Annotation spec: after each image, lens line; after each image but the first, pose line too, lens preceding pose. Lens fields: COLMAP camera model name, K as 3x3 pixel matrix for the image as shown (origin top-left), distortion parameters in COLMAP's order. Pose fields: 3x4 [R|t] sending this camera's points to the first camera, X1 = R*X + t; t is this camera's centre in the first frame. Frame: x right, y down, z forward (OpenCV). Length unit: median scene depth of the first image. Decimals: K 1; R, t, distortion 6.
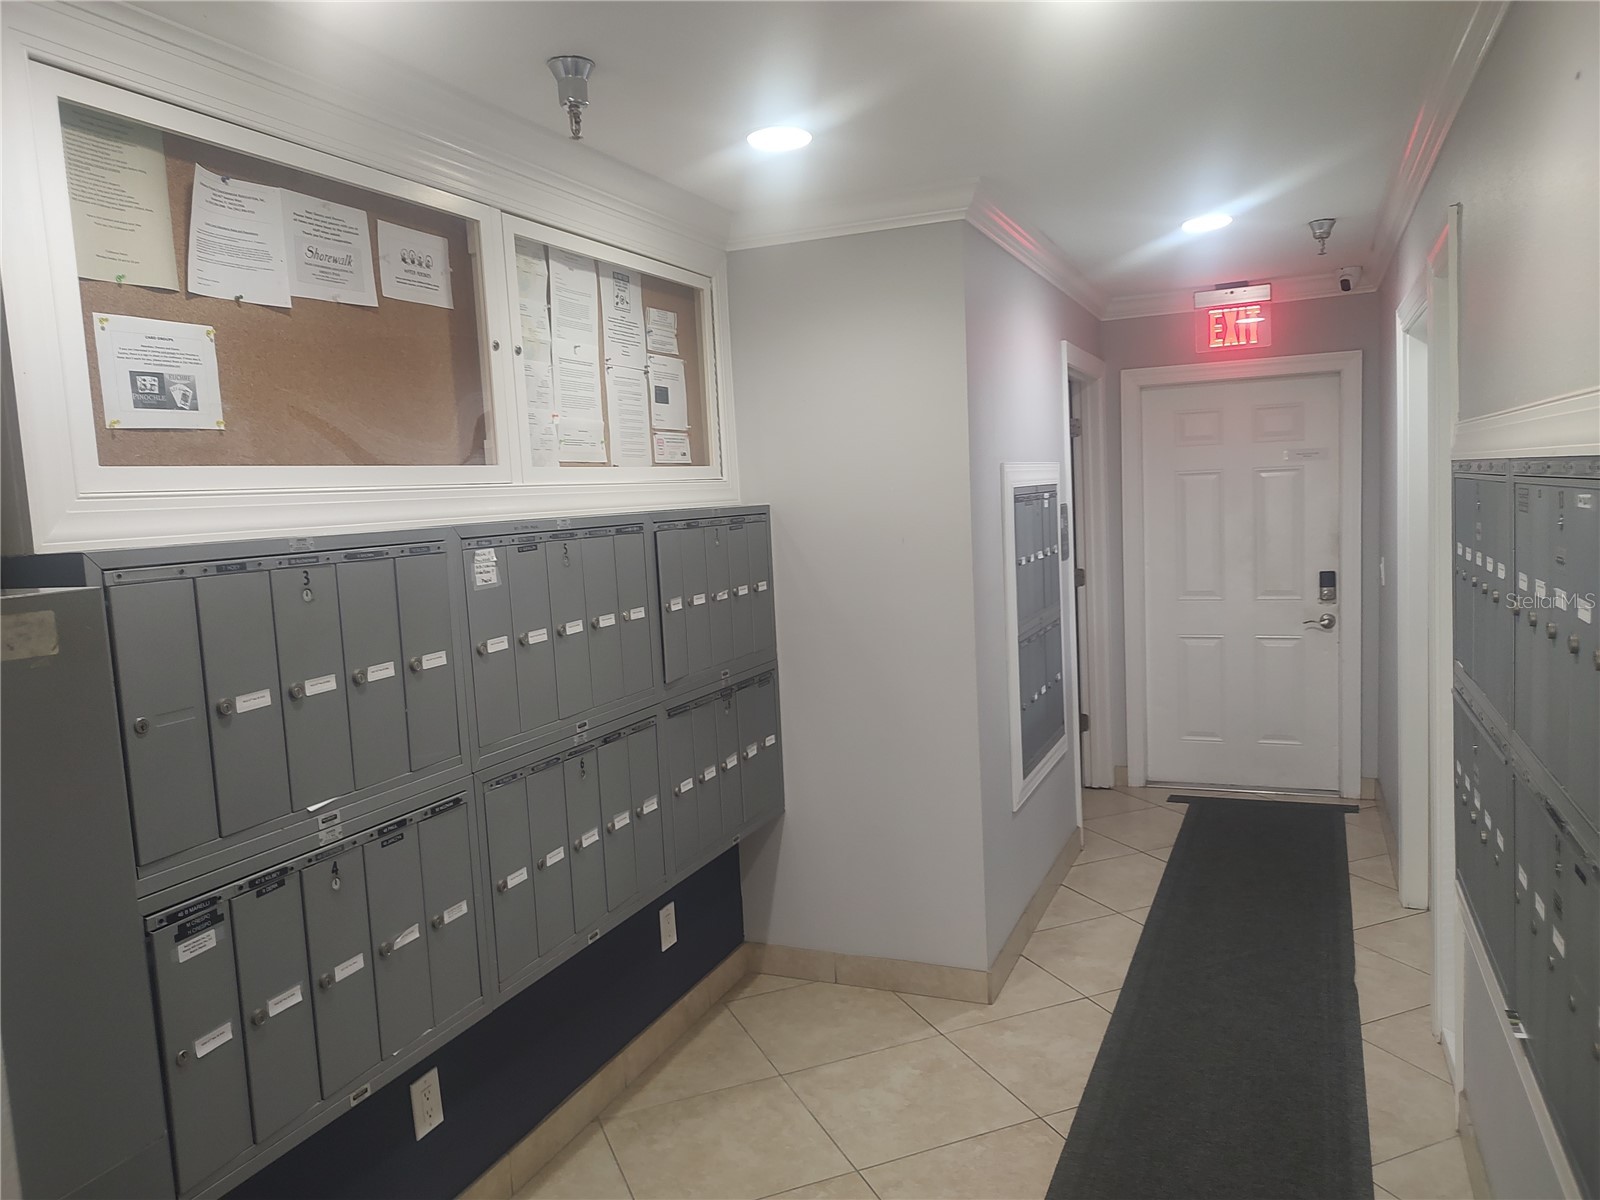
lens RADIAL K [[1132.5, 0, 801.4], [0, 1132.5, 594.3], [0, 0, 1]] dist [0.008289, -0.008481]
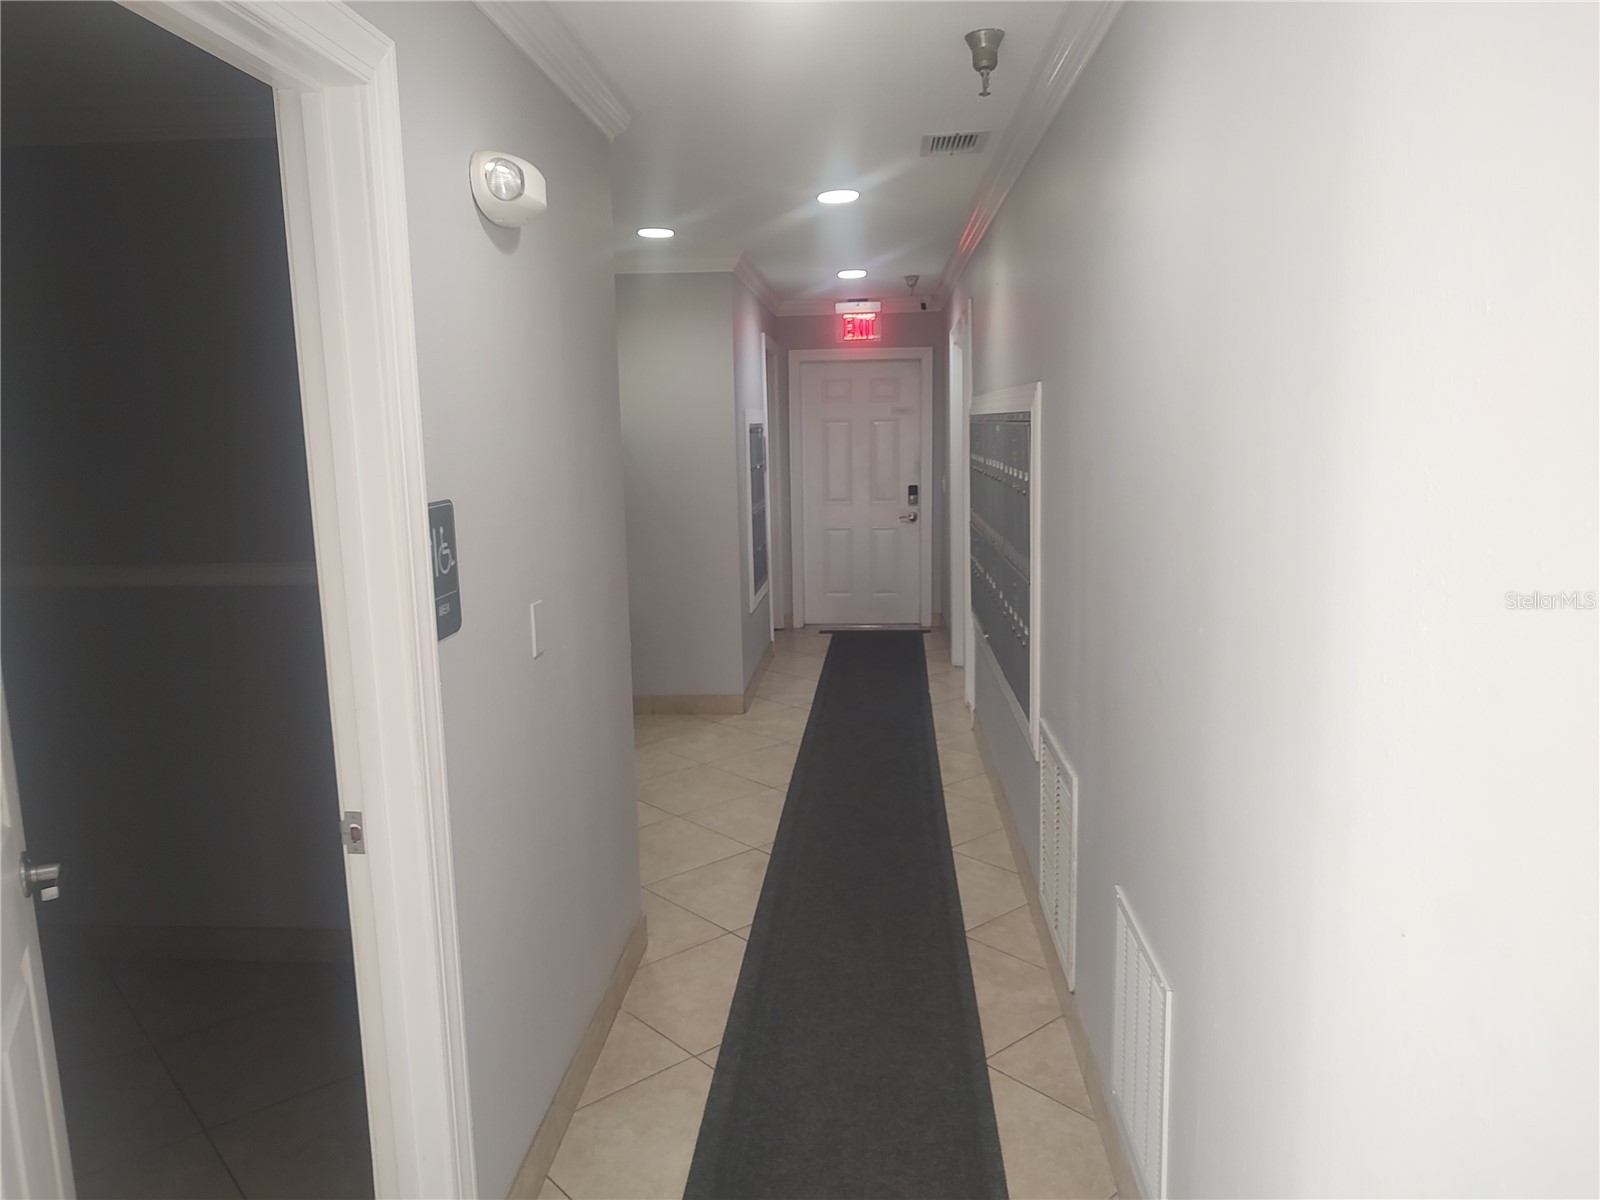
lens RADIAL K [[1132.5, 0, 797.9], [0, 1132.5, 601.7], [0, 0, 1]] dist [0.008289, -0.008481]
pose [[0.942631, -0.022352, 0.333088, -0.232313], [0.004904, 0.998576, 0.053130, 0.060559], [-0.333801, -0.048449, 0.941398, -0.472121]]
